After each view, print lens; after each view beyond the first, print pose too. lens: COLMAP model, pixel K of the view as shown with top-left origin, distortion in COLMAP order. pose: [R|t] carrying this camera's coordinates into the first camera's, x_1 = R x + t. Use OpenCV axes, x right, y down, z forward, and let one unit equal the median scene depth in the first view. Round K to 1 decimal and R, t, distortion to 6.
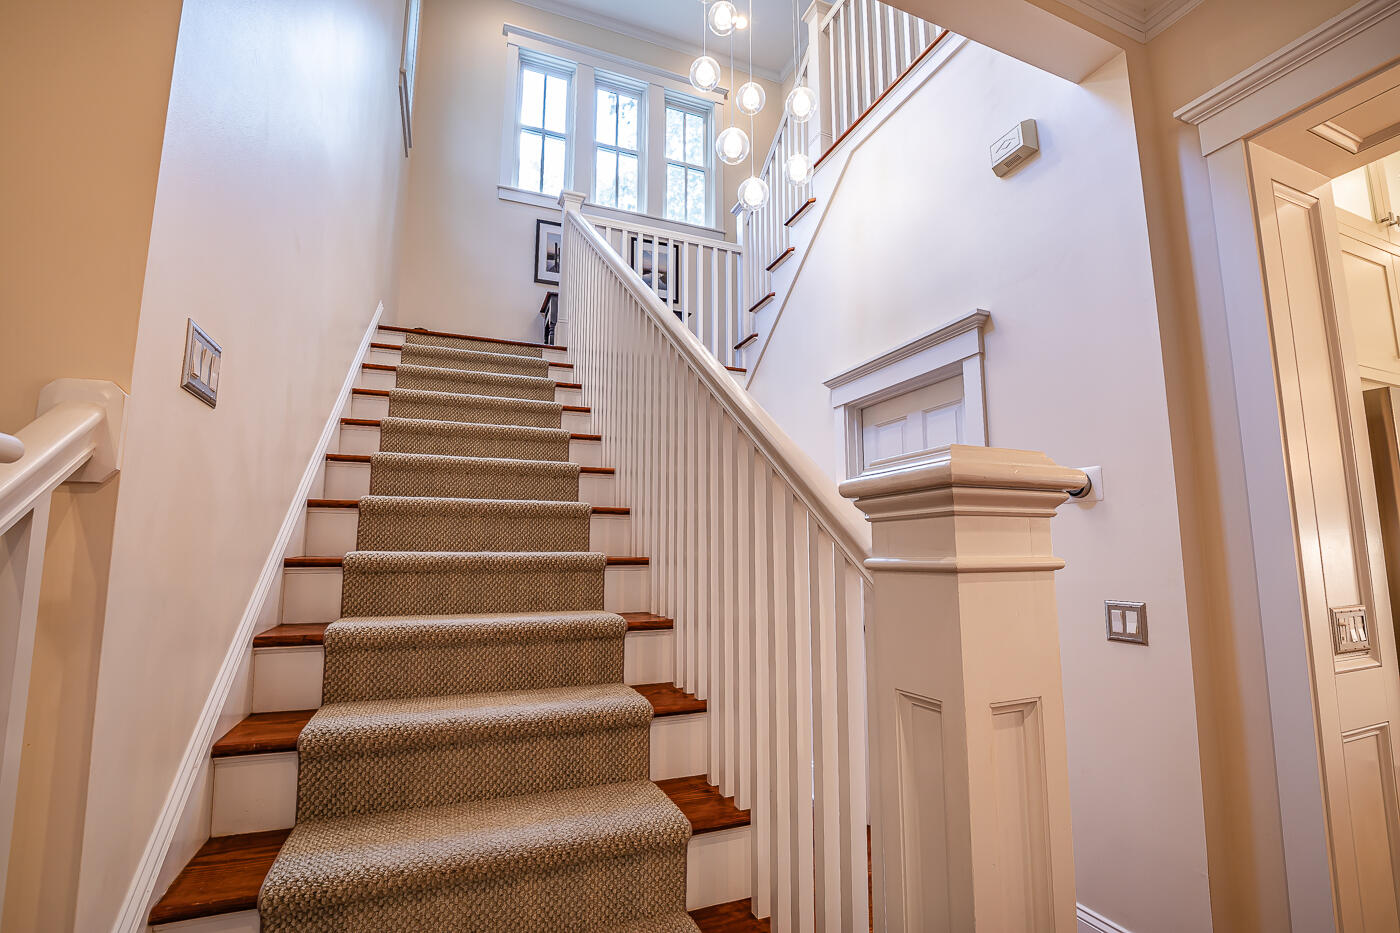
lens RADIAL K [[646.6, 0, 699.5], [0, 646.6, 463.1], [0, 0, 1]] dist [-0.036111, 0.002100]
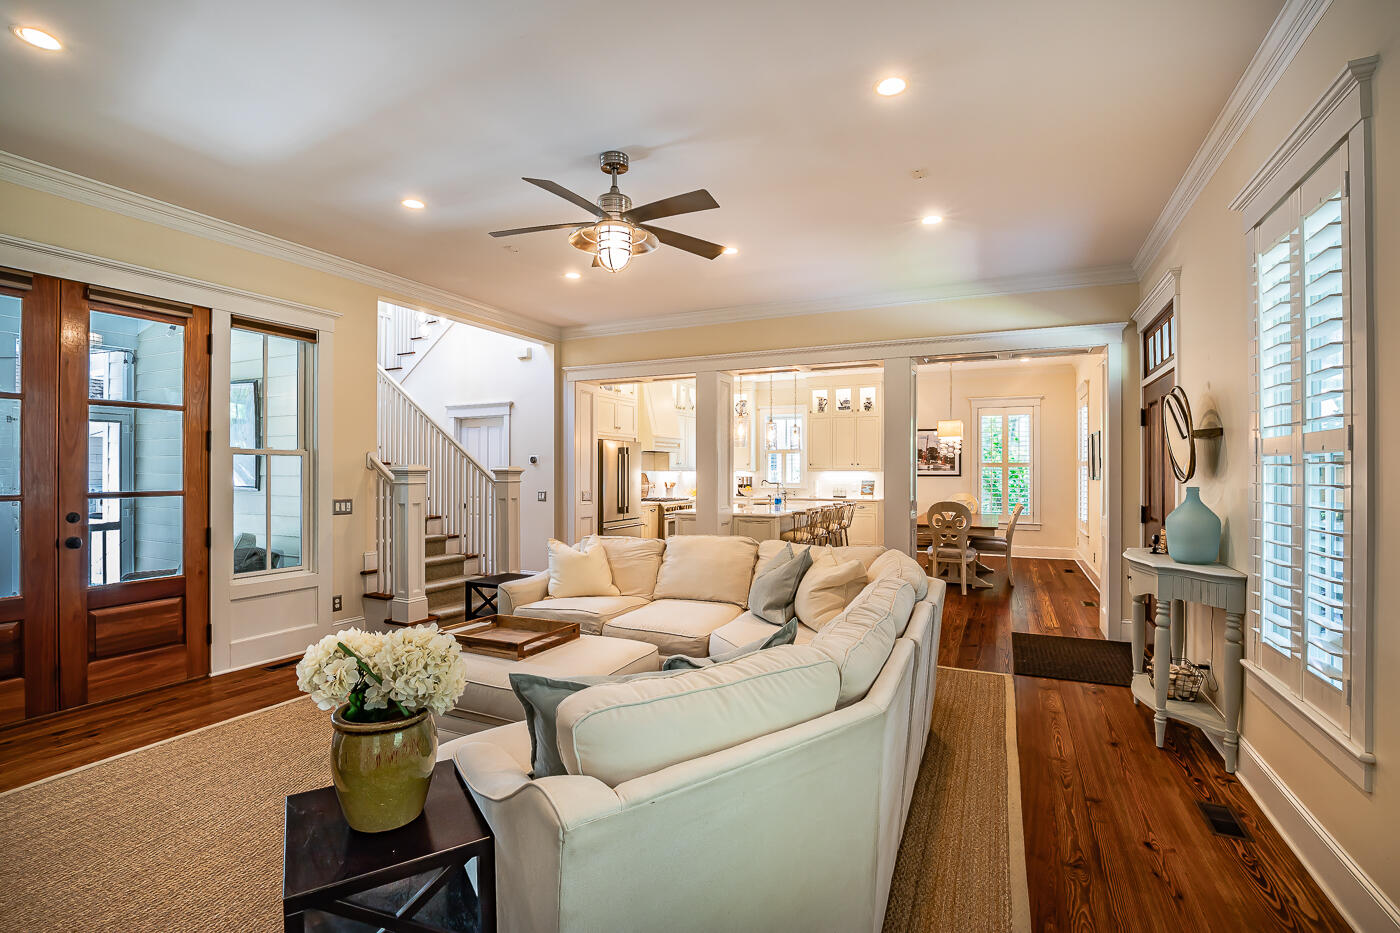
lens RADIAL K [[646.6, 0, 710.6], [0, 646.6, 466.2], [0, 0, 1]] dist [-0.036111, 0.002100]
pose [[0.735907, 0.004867, 0.677065, -0.426673], [-0.092470, 0.991327, 0.093381, -0.135825], [-0.670739, -0.131327, 0.729974, -0.876315]]
